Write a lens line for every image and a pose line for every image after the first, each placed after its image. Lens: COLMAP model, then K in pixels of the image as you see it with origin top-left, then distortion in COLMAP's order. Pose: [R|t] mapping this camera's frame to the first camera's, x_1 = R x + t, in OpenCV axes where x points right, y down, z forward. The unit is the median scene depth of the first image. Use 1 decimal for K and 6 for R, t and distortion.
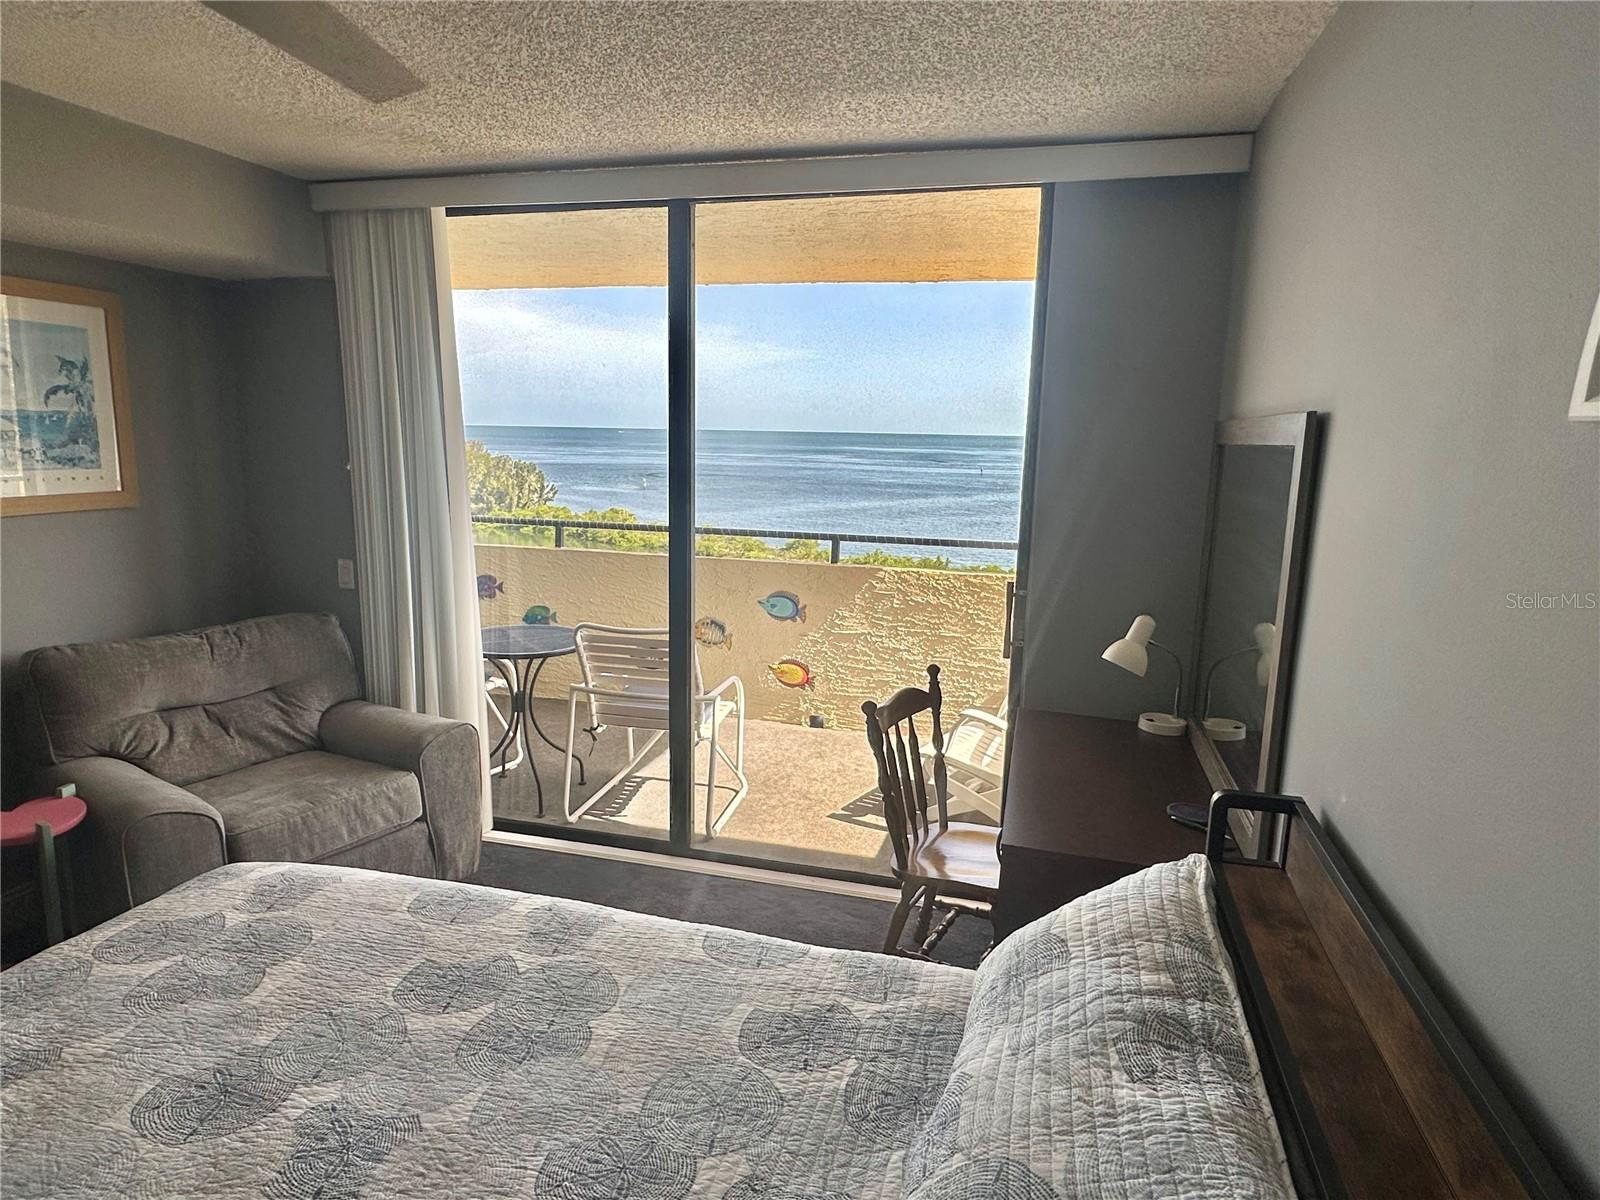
lens RADIAL K [[942.6, 0, 793.1], [0, 942.6, 615.2], [0, 0, 1]] dist [0.000951, -0.000120]
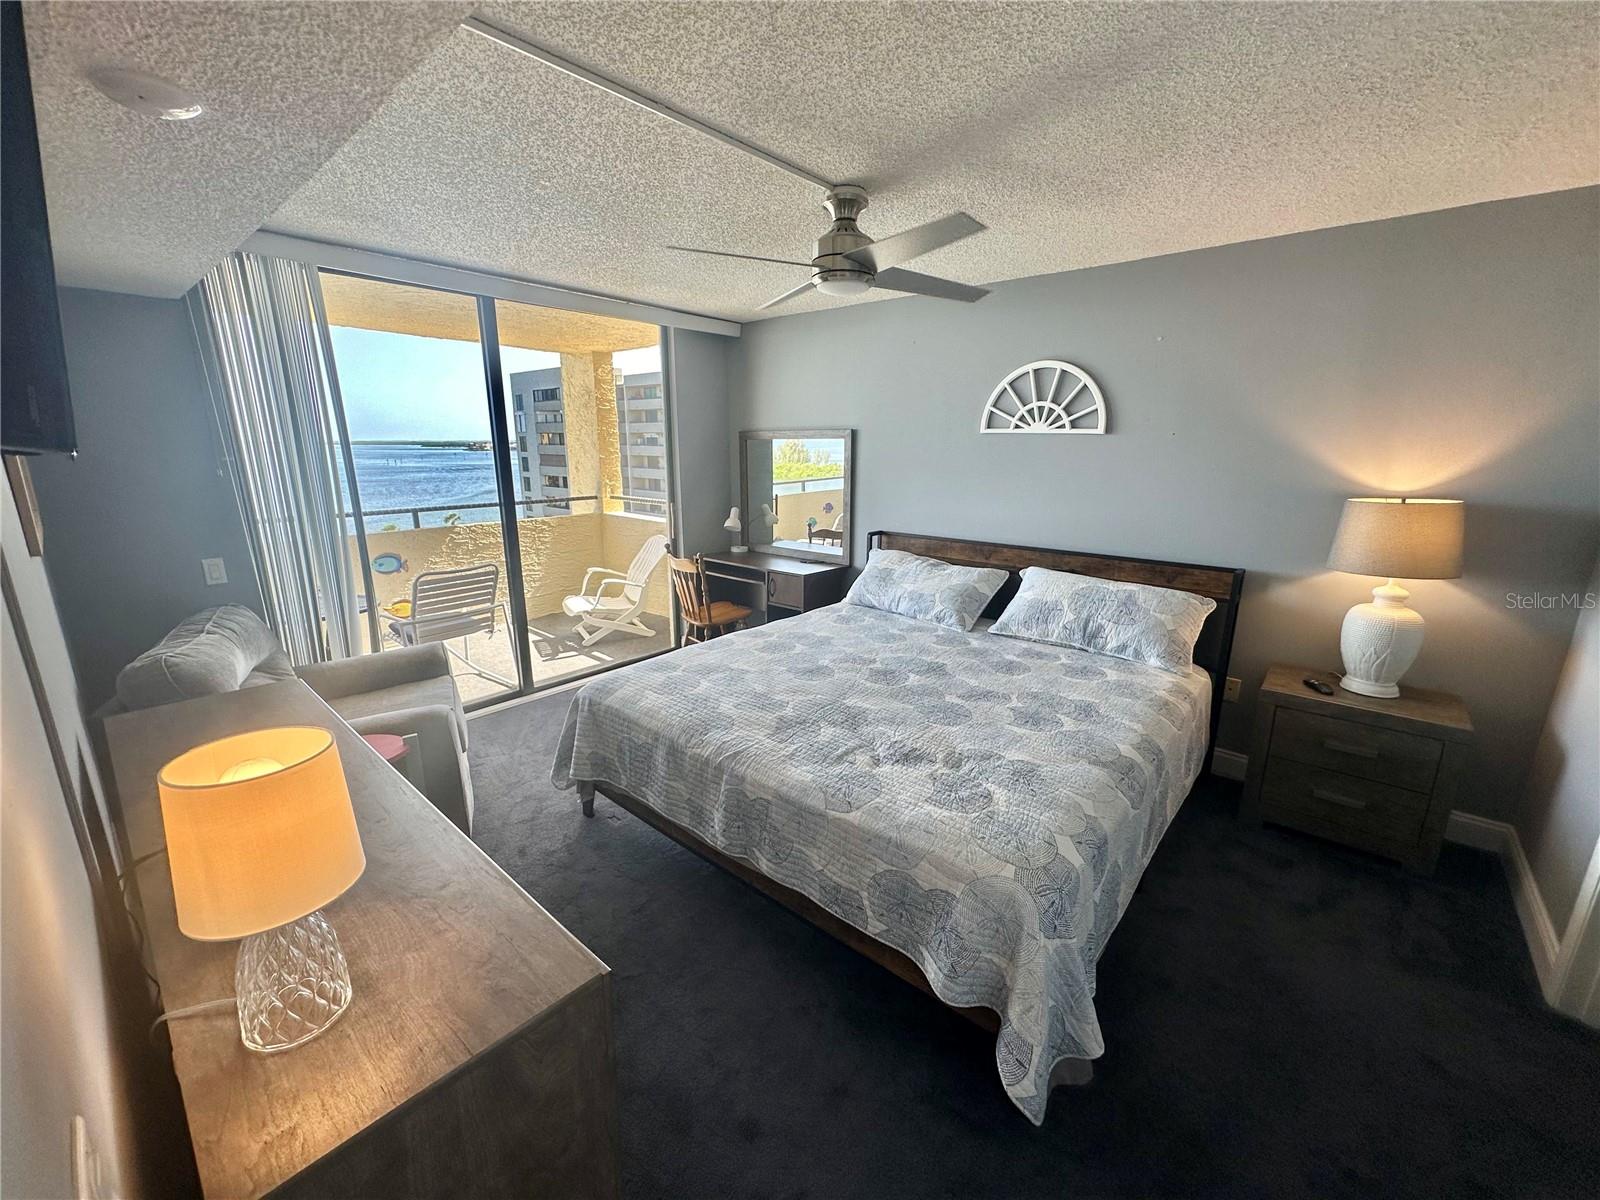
lens RADIAL K [[640.8, 0, 792.0], [0, 640.8, 594.6], [0, 0, 1]] dist [-0.001636, 0.000009]
pose [[0.438024, -0.225664, 0.870179, -1.720626], [0.178517, 0.970537, 0.161830, -0.034896], [-0.881060, 0.084457, 0.465403, 0.095926]]
